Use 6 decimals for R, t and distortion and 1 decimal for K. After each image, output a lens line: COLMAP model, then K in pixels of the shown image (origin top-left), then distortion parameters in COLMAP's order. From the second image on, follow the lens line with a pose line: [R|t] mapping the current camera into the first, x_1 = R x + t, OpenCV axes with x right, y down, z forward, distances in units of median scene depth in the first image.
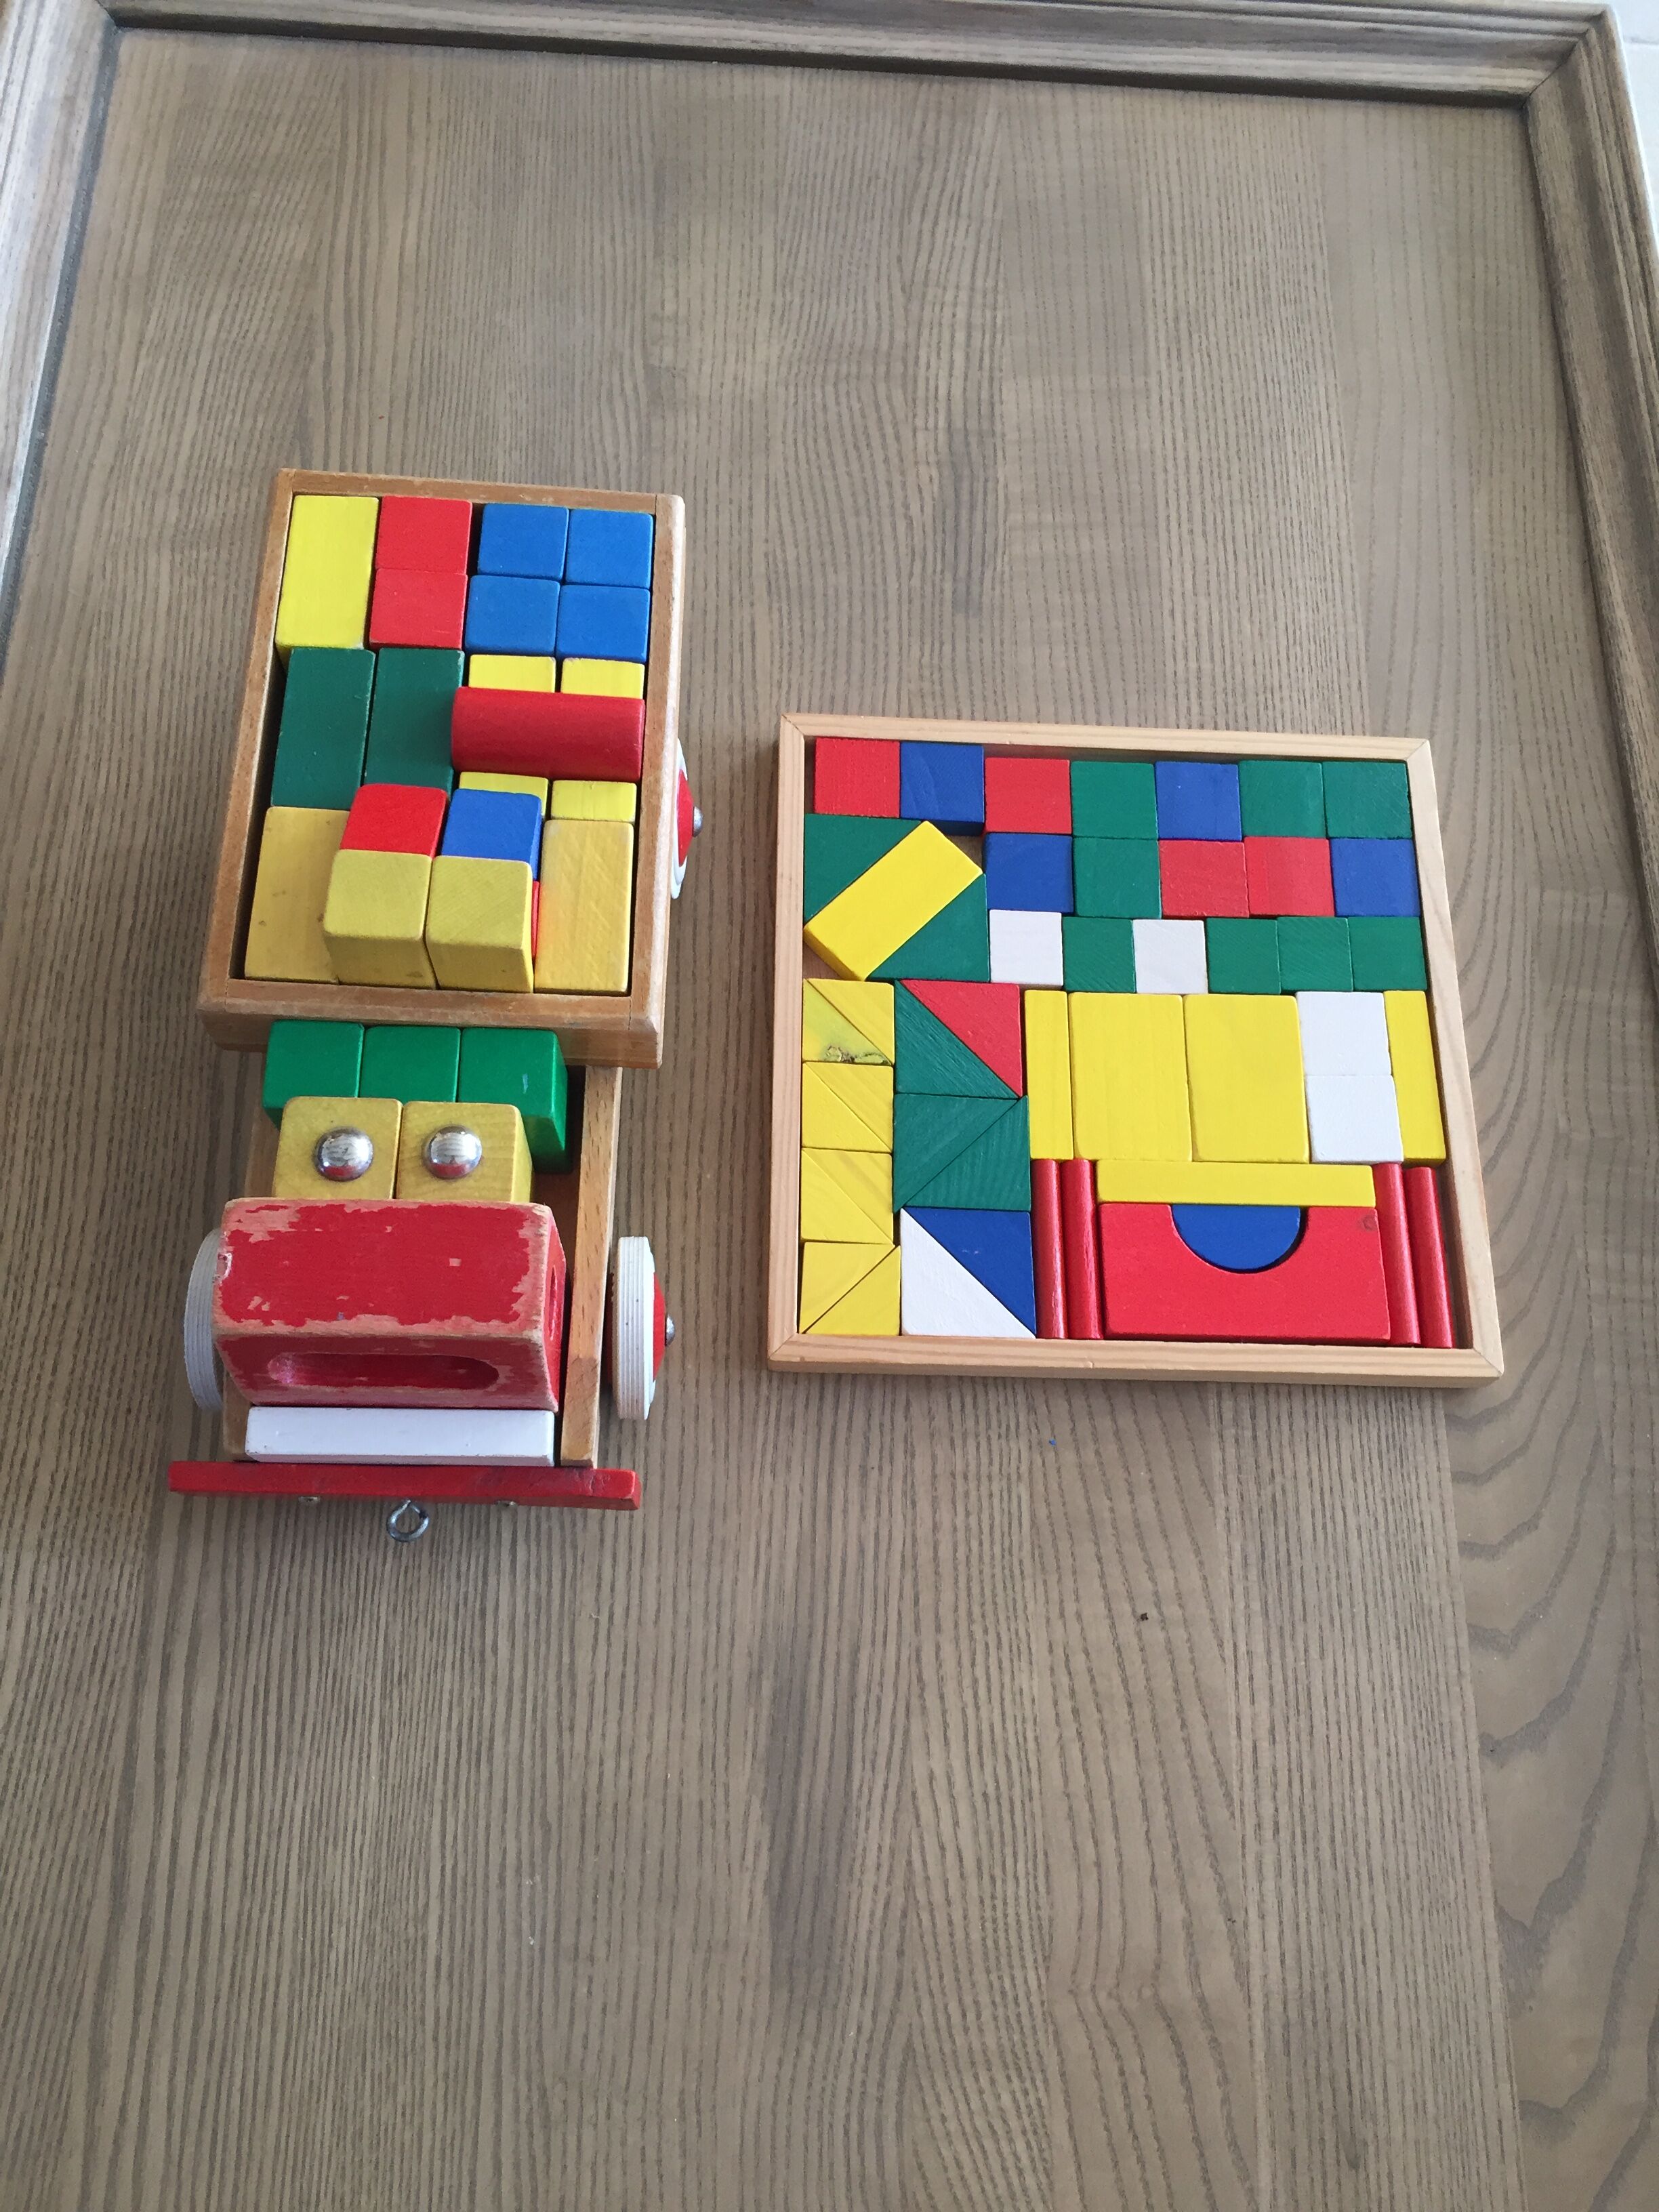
lens RADIAL K [[1881.1, 0, 836.1], [0, 1881.1, 1099.1], [0, 0, 1]] dist [0.080491, -0.124220]
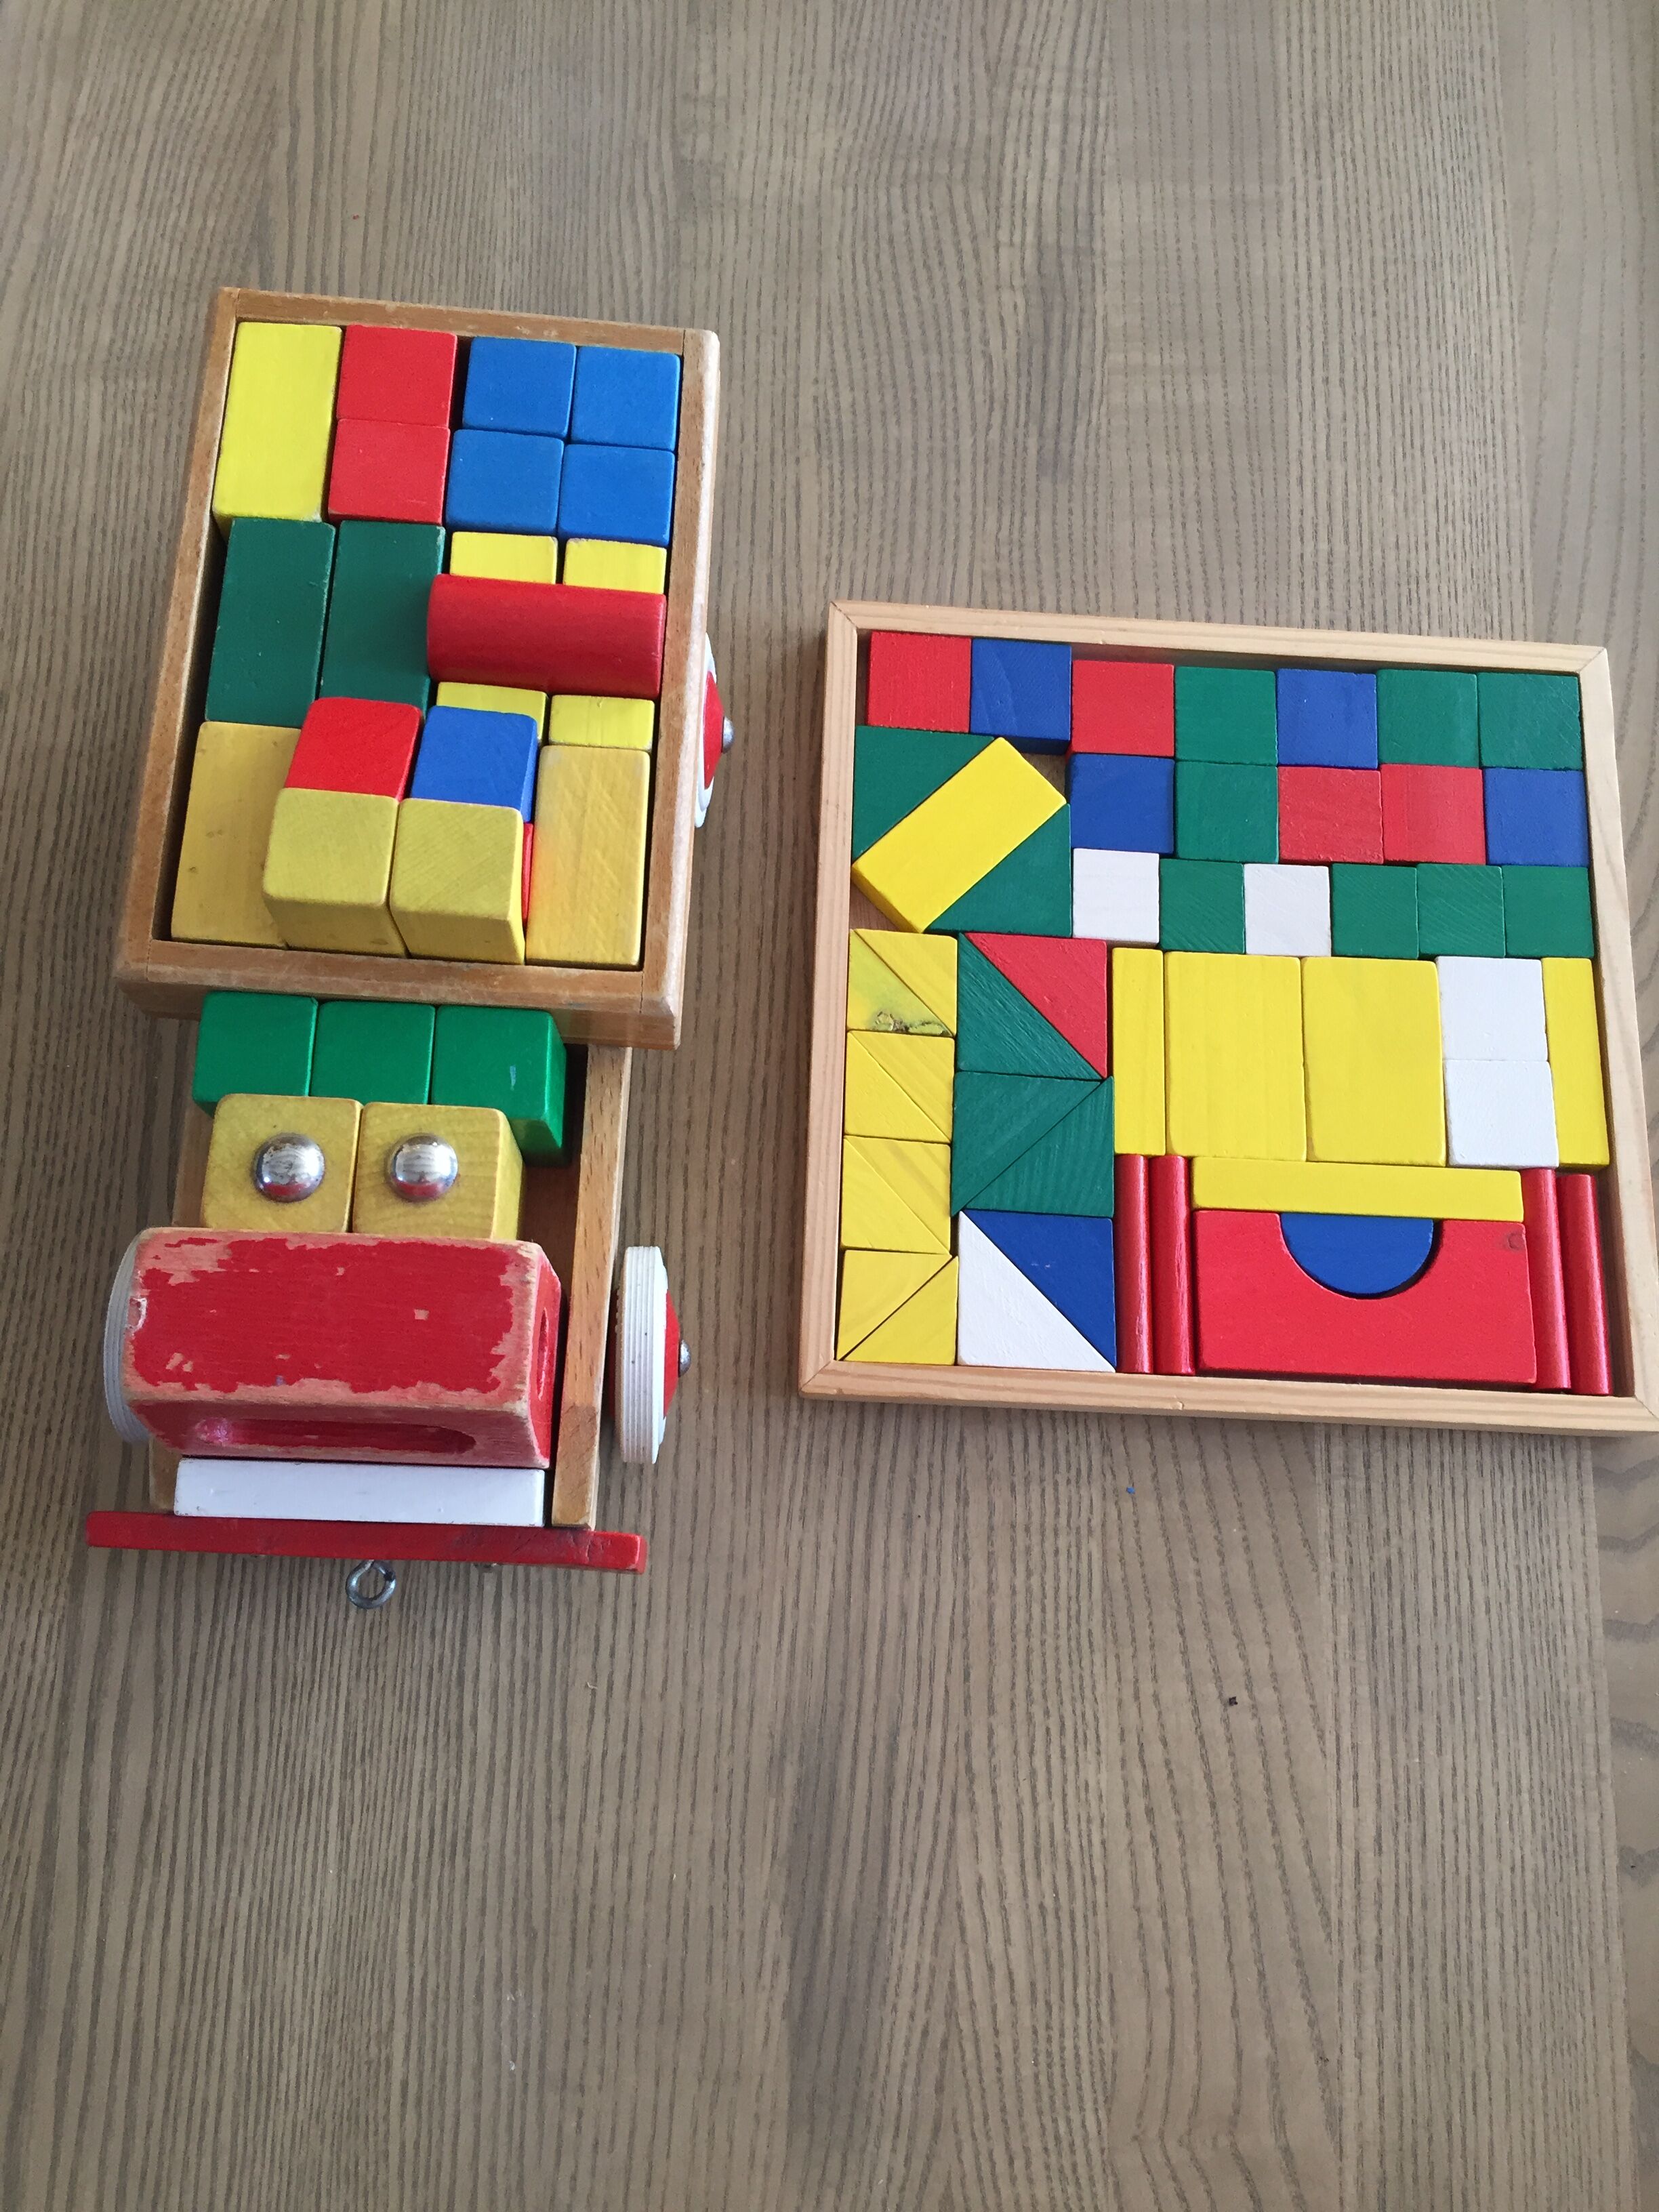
lens RADIAL K [[1881.1, 0, 837.2], [0, 1881.1, 1096.4], [0, 0, 1]] dist [0.080491, -0.124220]
pose [[0.999652, 0.025250, -0.007623, -0.016463], [-0.024411, 0.995170, 0.095087, -0.076686], [0.009987, -0.094868, 0.995440, 0.173105]]
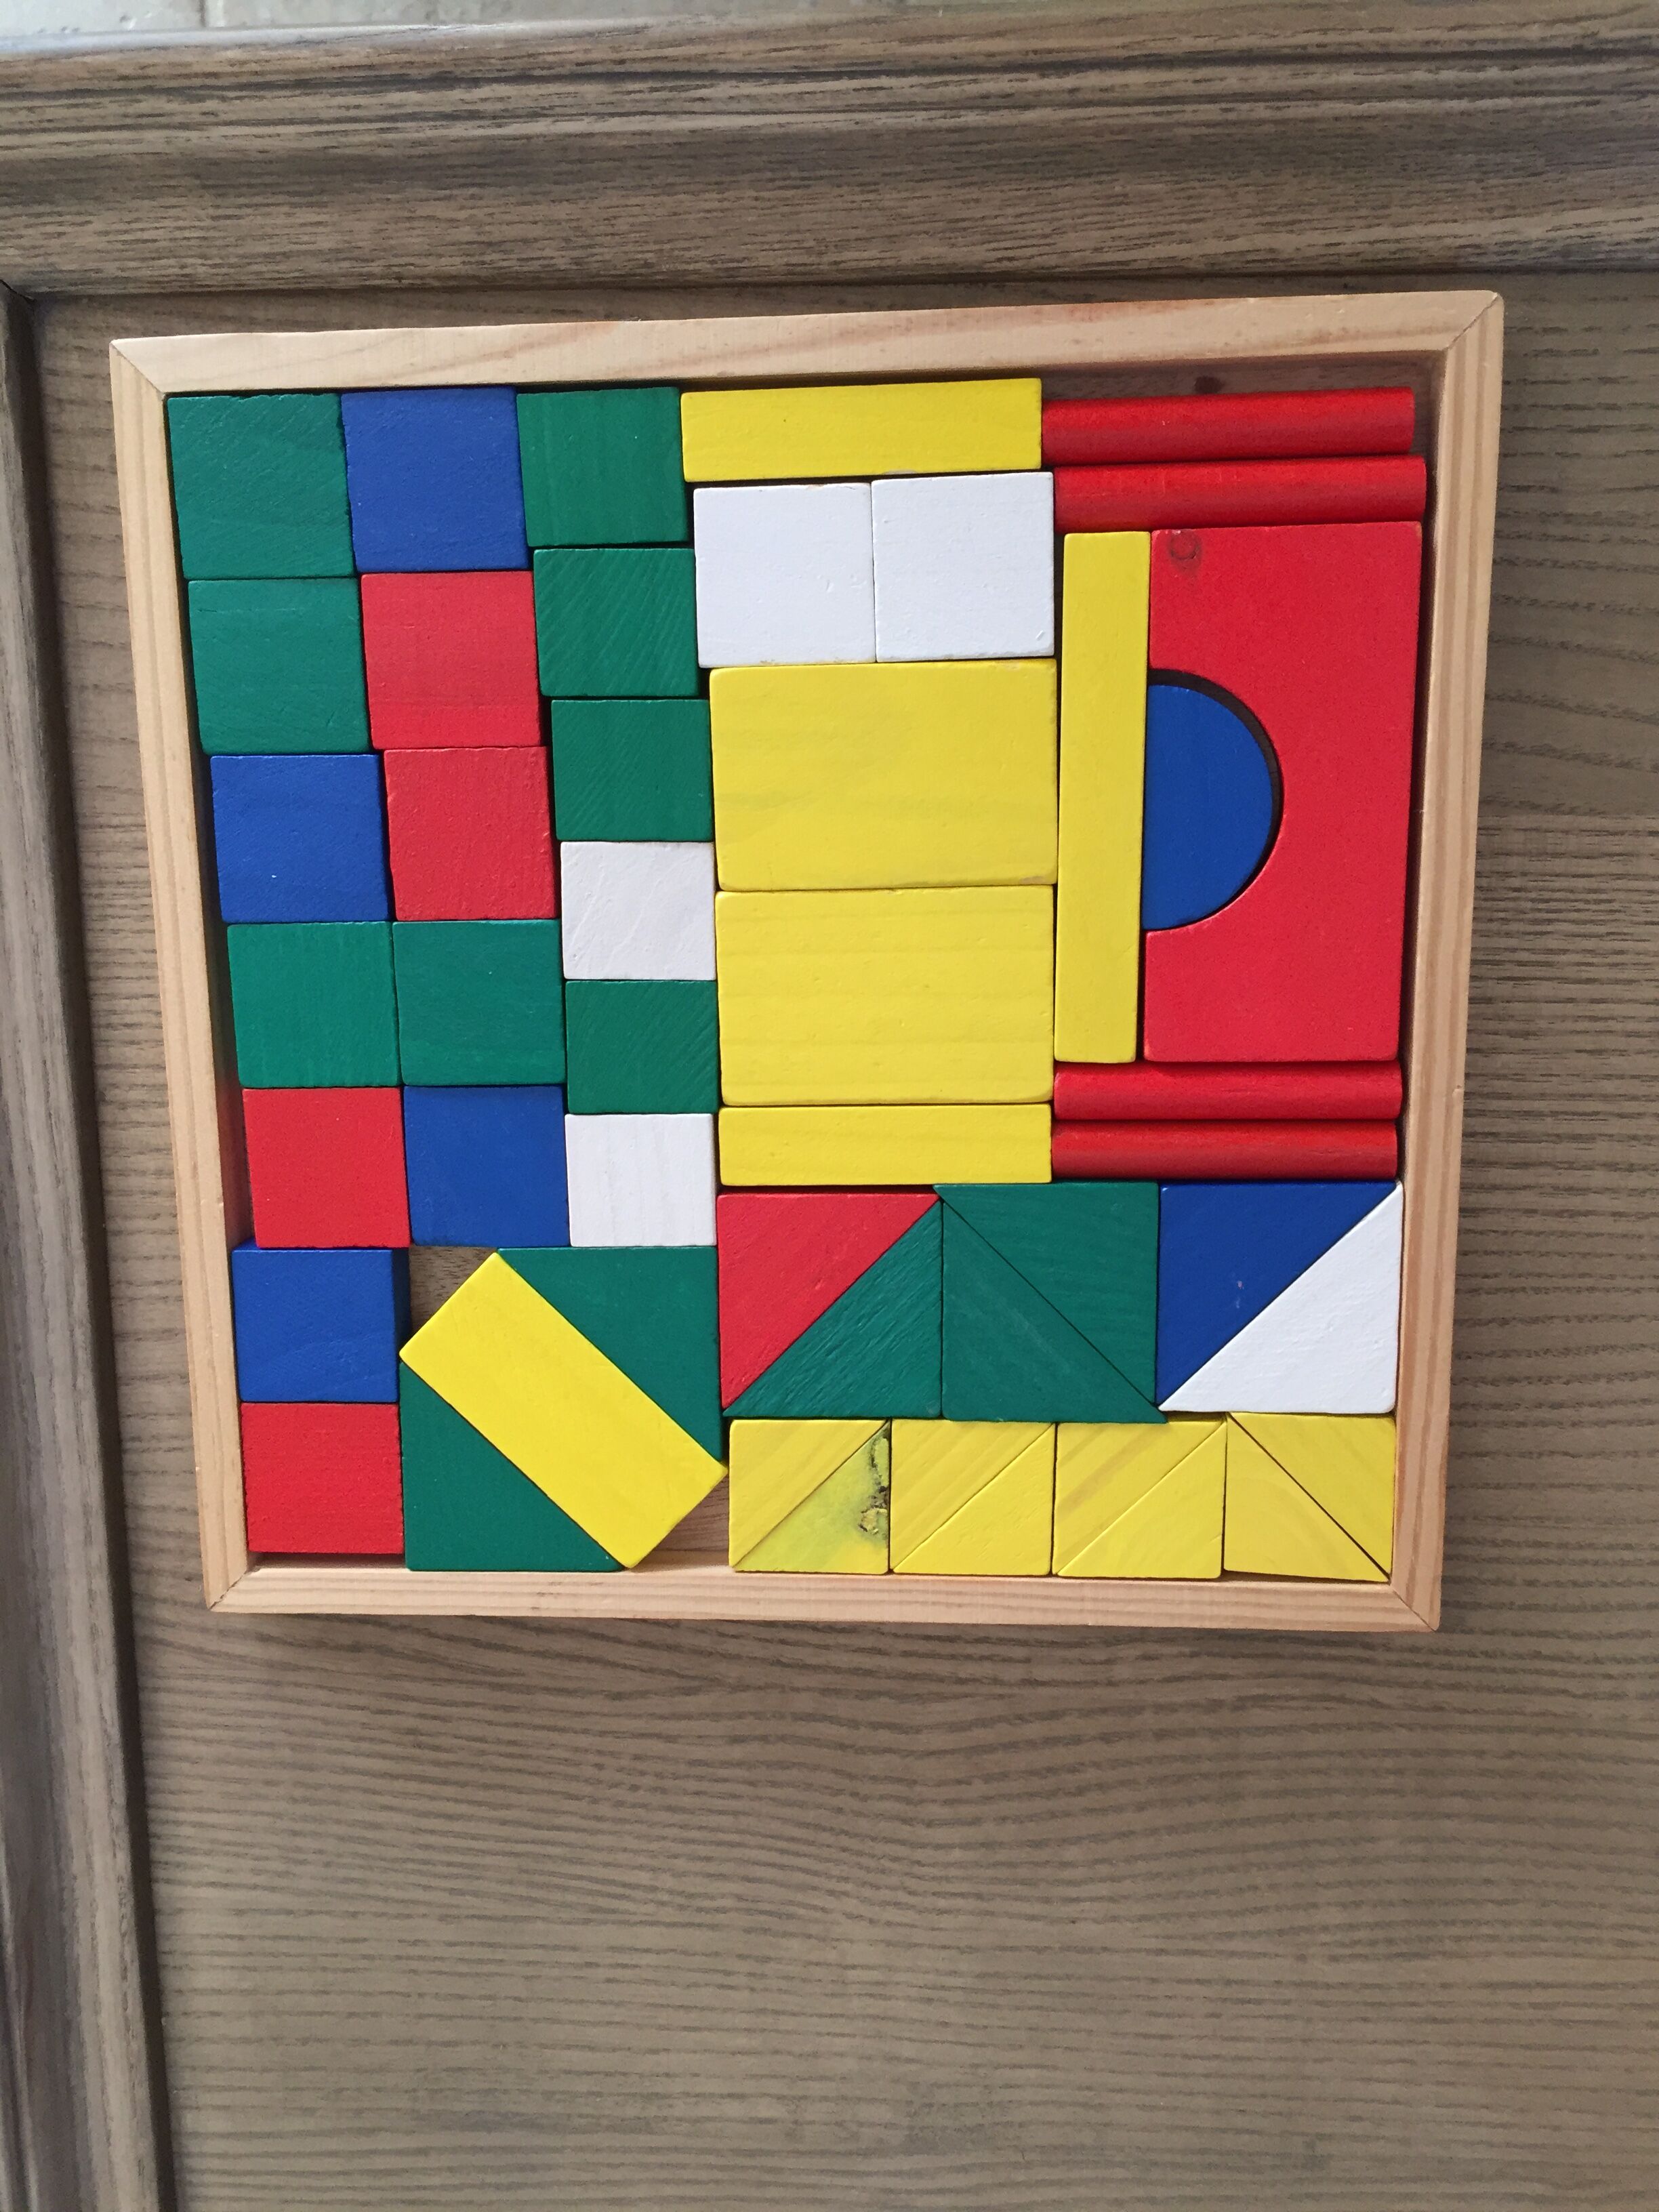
lens RADIAL K [[1881.1, 0, 838.8], [0, 1881.1, 1102.7], [0, 0, 1]] dist [0.080491, -0.124220]
pose [[-0.032577, -0.970985, -0.236913, 0.278527], [0.960671, -0.095823, 0.260633, -0.184575], [-0.275773, -0.219104, 0.935918, 0.546096]]
